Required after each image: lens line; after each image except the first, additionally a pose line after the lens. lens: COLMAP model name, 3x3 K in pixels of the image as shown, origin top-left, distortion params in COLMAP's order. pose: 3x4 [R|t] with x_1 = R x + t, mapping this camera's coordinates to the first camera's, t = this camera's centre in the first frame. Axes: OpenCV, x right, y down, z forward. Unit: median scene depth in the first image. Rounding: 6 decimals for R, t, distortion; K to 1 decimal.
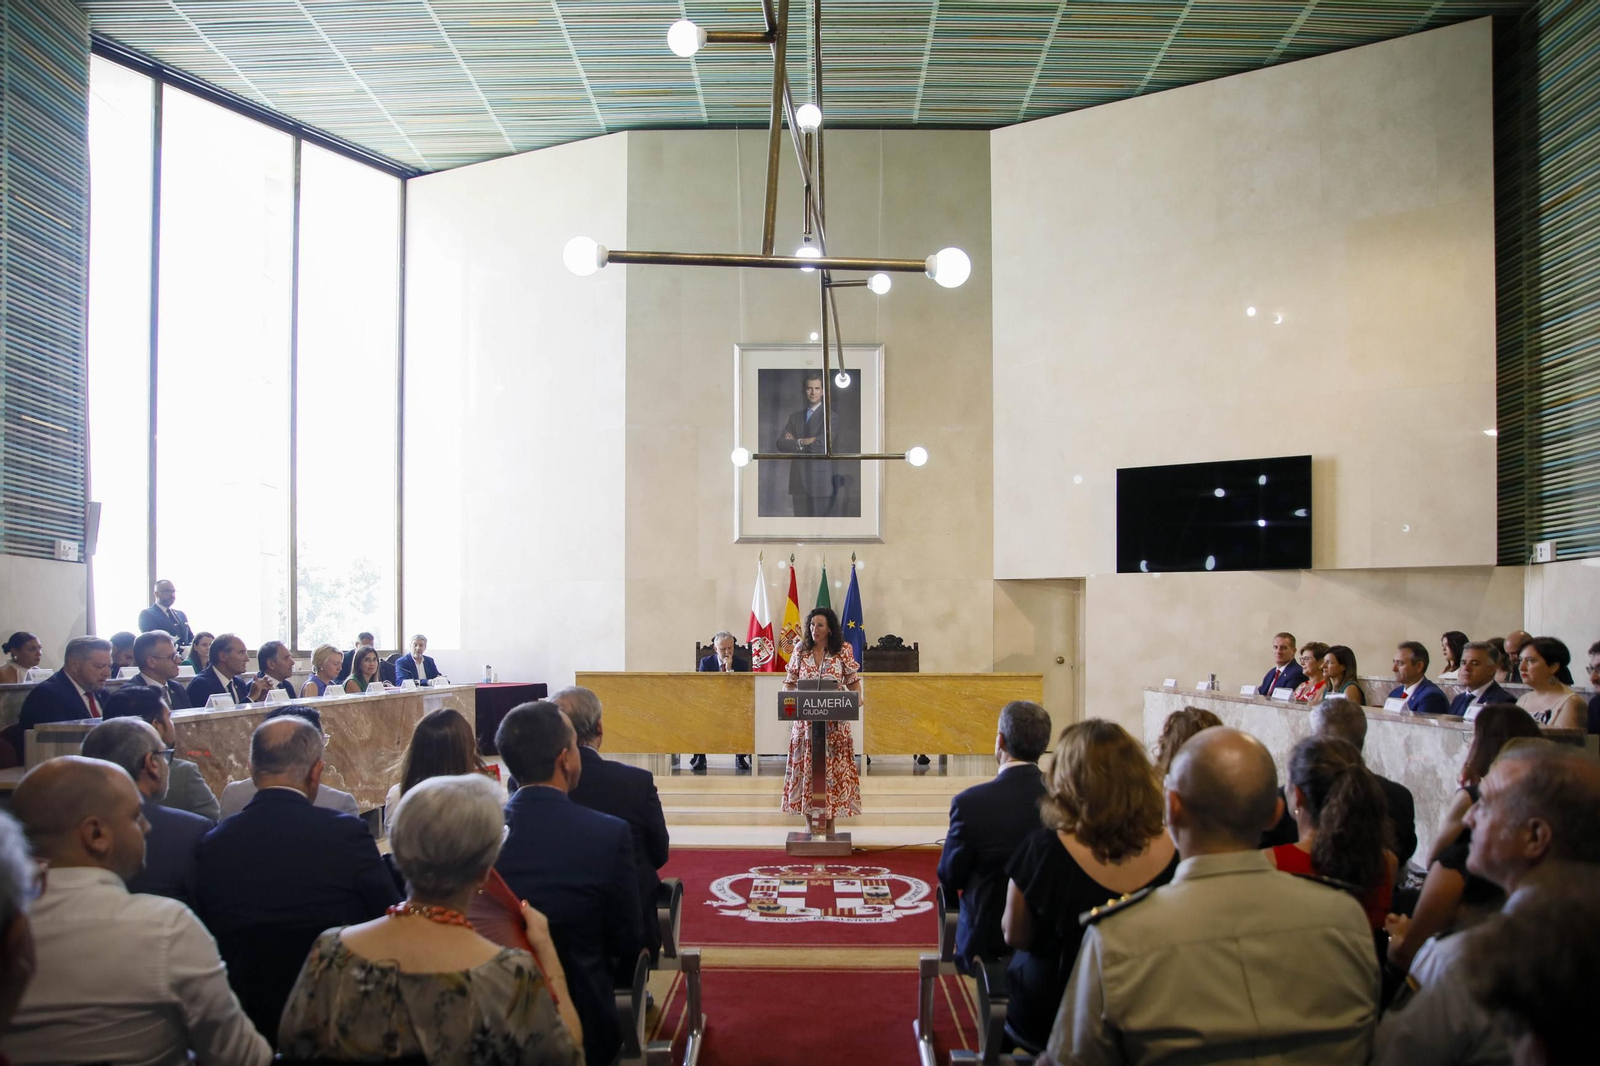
lens RADIAL K [[1154.1, 0, 811.0], [0, 1154.1, 639.7], [0, 0, 1]] dist [-0.097686, 0.062924]
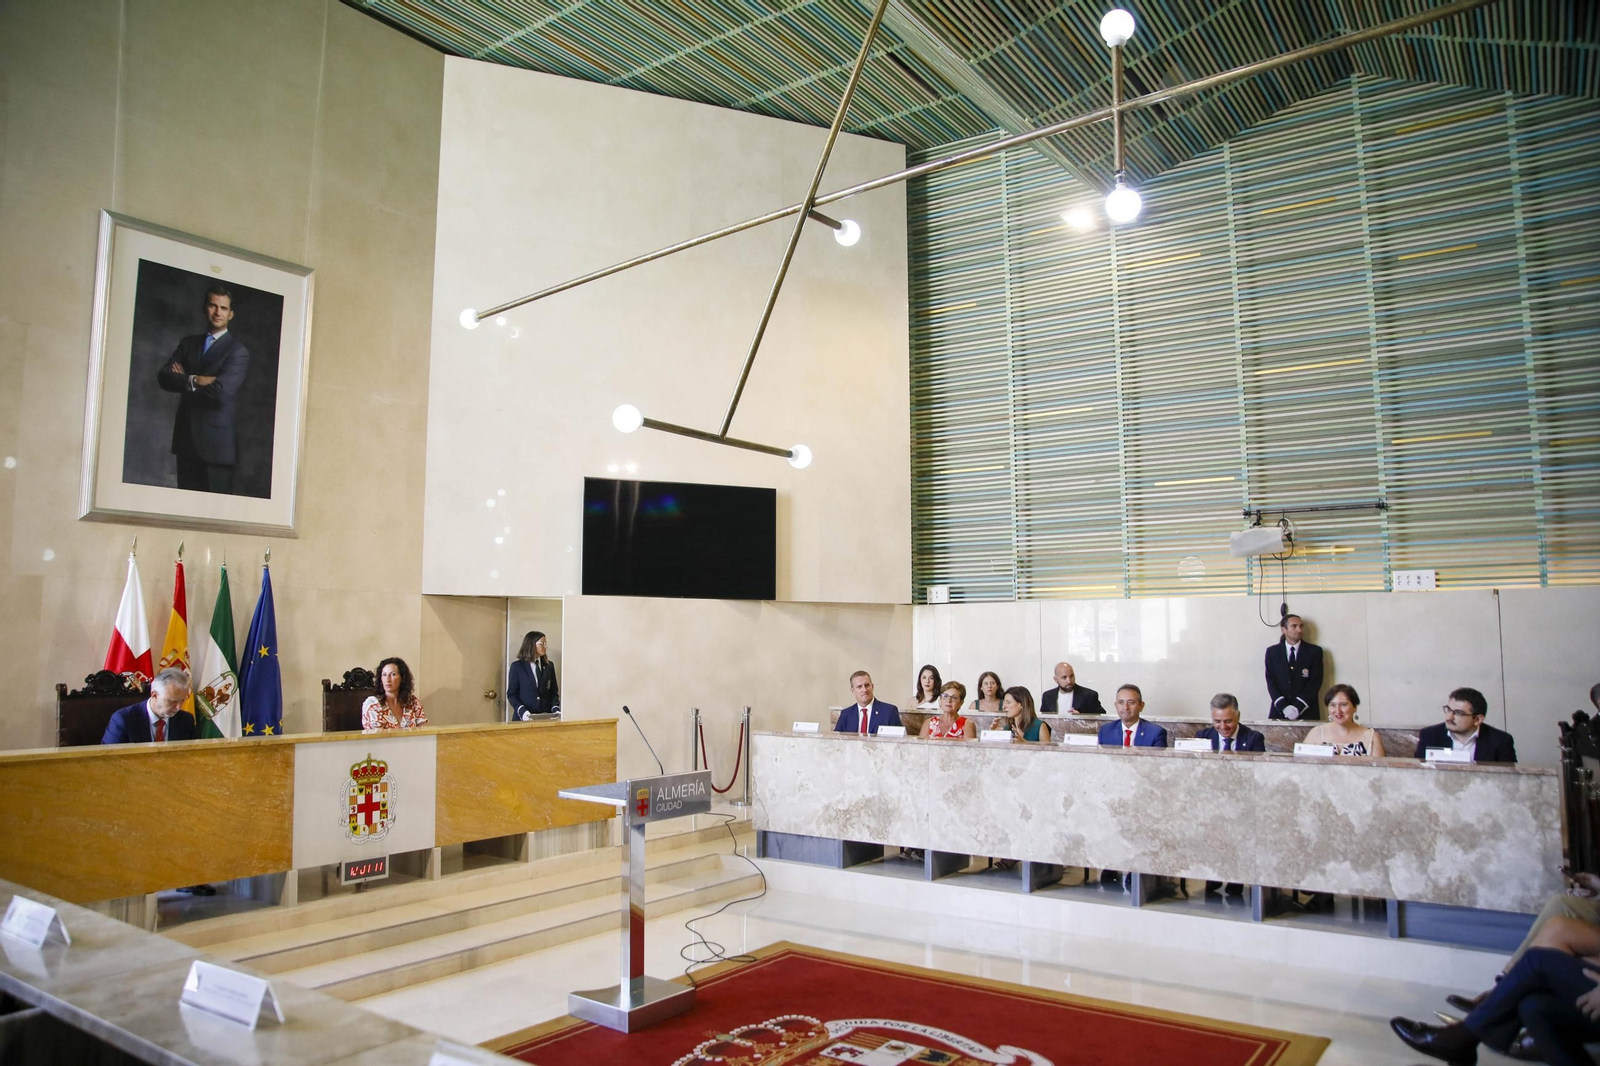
lens RADIAL K [[1110.1, 0, 786.6], [0, 1110.1, 532.2], [0, 0, 1]] dist [-0.125908, 0.087939]
pose [[0.582915, 0.081989, 0.808386, -0.366794], [-0.005636, 0.995280, -0.096880, -0.027114], [-0.812513, 0.051917, 0.580626, 0.416751]]
